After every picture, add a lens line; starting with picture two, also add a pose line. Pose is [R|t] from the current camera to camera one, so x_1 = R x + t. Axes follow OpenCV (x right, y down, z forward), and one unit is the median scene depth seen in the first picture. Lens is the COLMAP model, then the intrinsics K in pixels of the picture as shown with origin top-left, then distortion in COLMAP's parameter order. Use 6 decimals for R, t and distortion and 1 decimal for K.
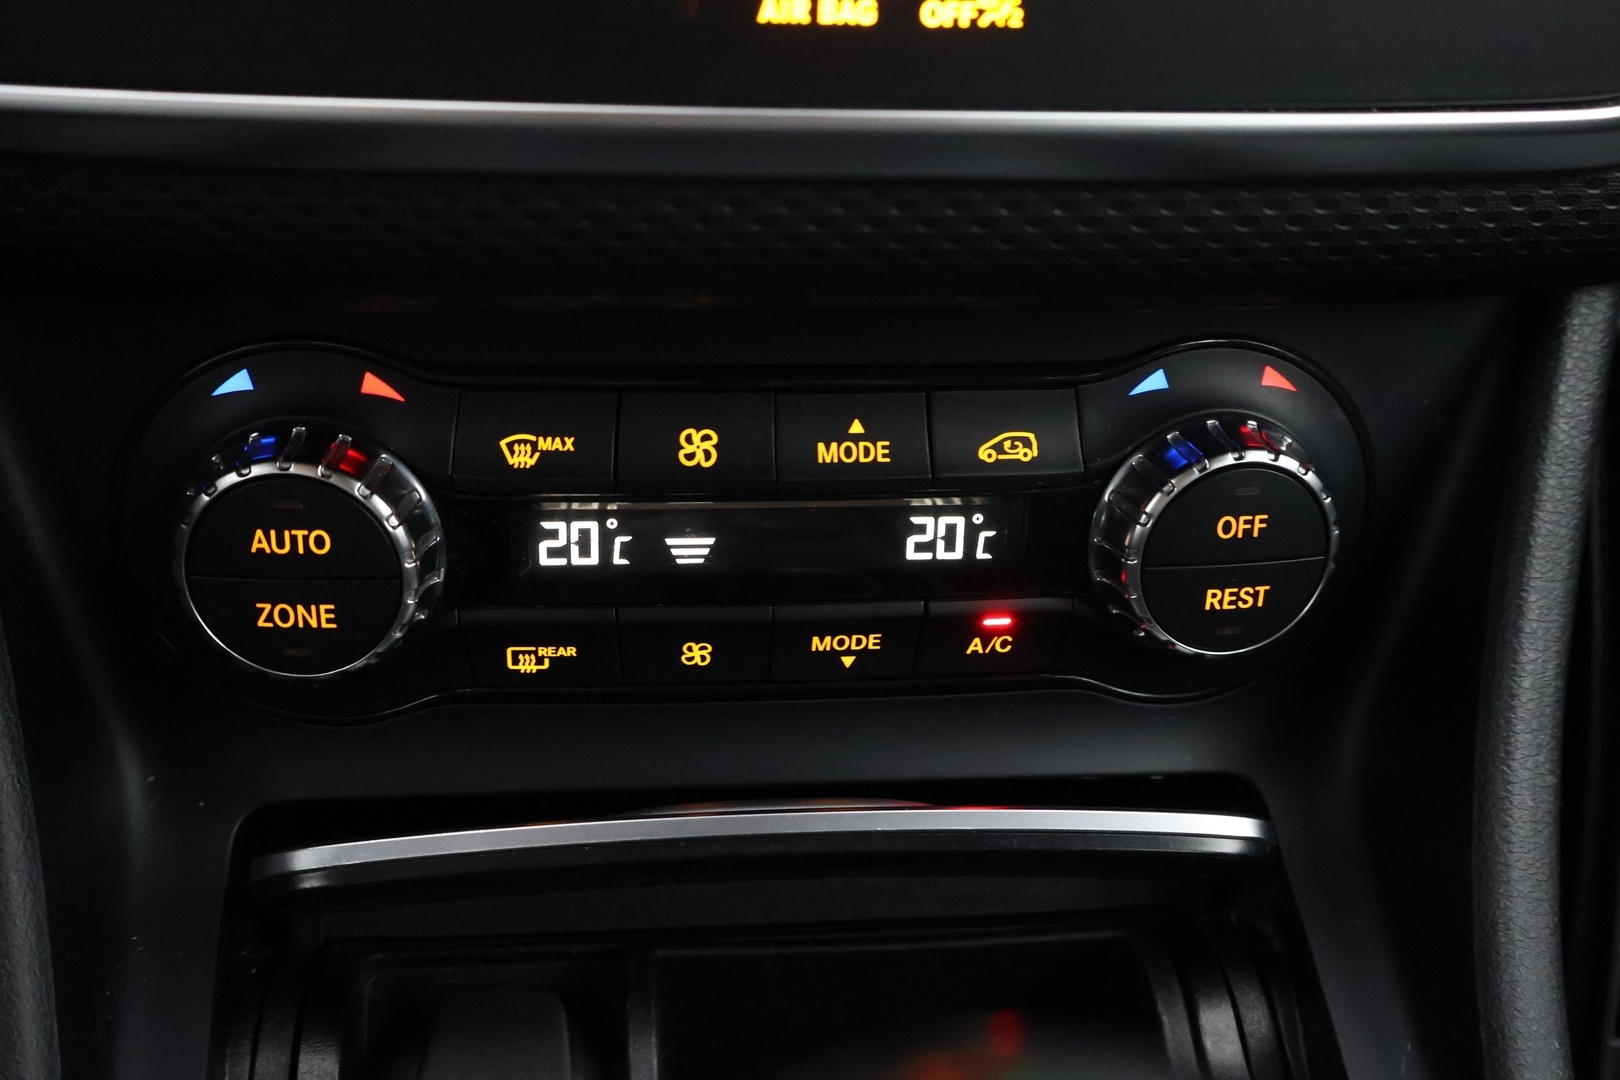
lens RADIAL K [[1717.8, 0, 812.2], [0, 1717.8, 535.3], [0, 0, 1]] dist [-0.009279, 0.000000]
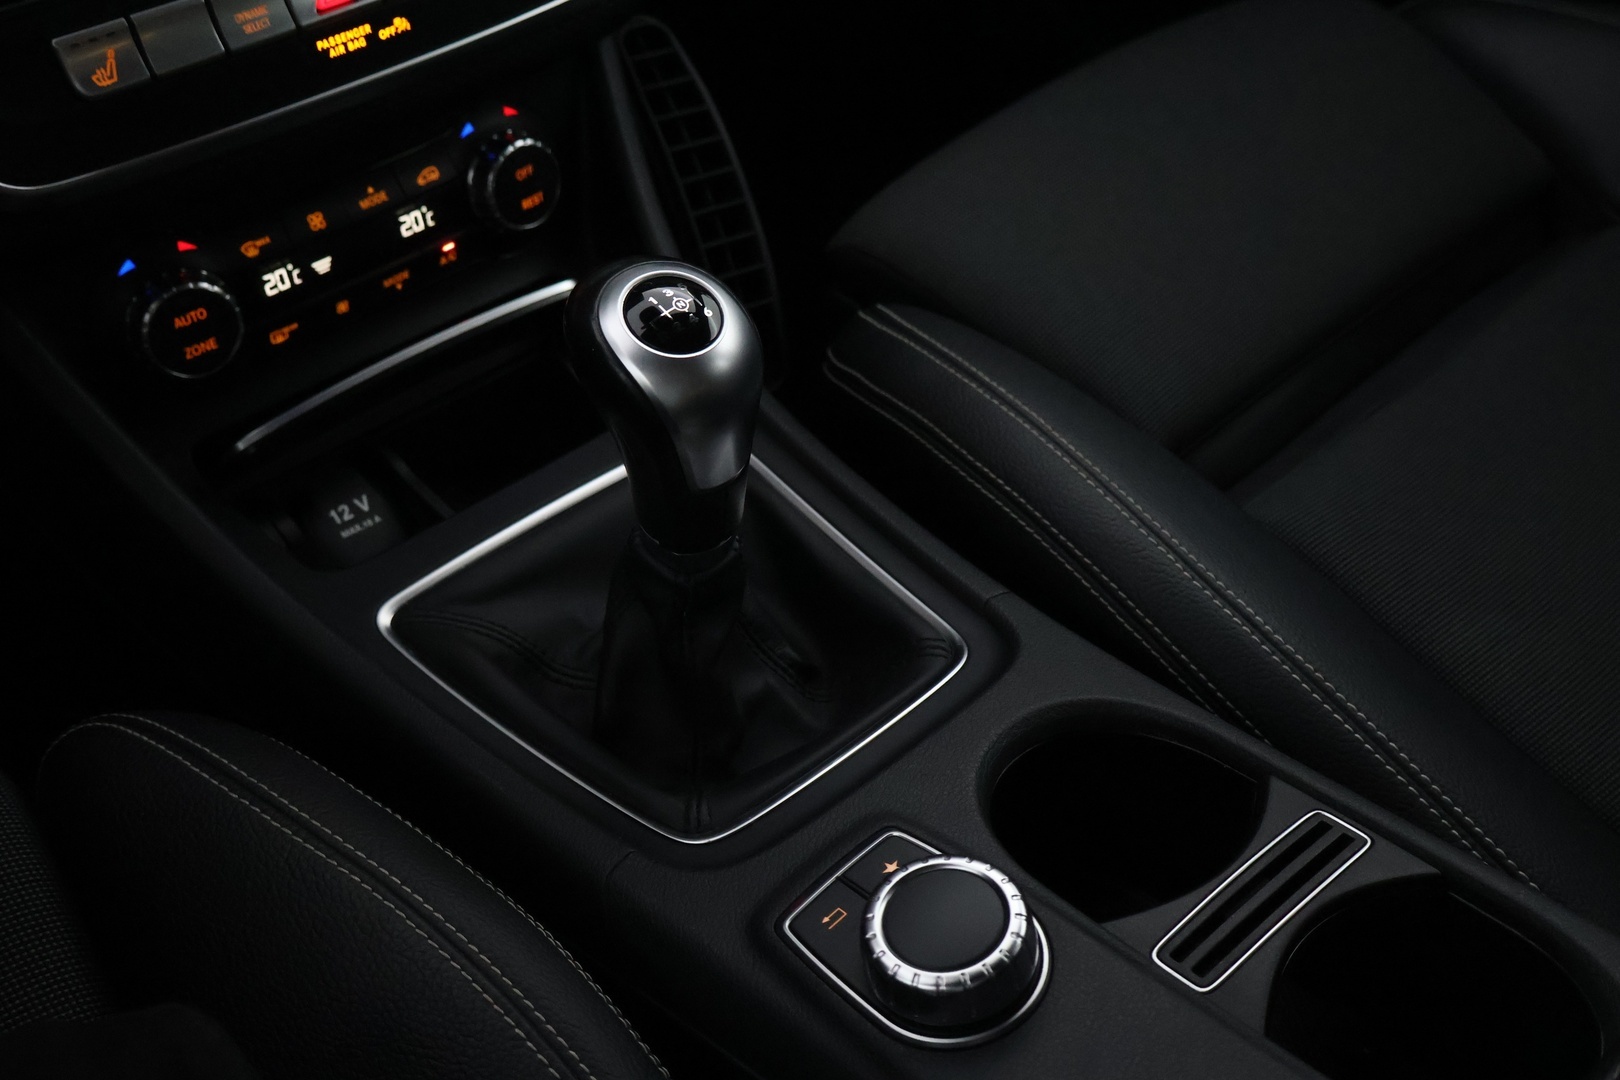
lens RADIAL K [[1717.8, 0, 821.5], [0, 1717.8, 543.1], [0, 0, 1]] dist [-0.009279, 0.000000]
pose [[0.790439, -0.444991, 0.420938, -0.708514], [0.358369, 0.893270, 0.271366, -0.046843], [-0.496767, -0.063647, 0.865547, -1.433712]]
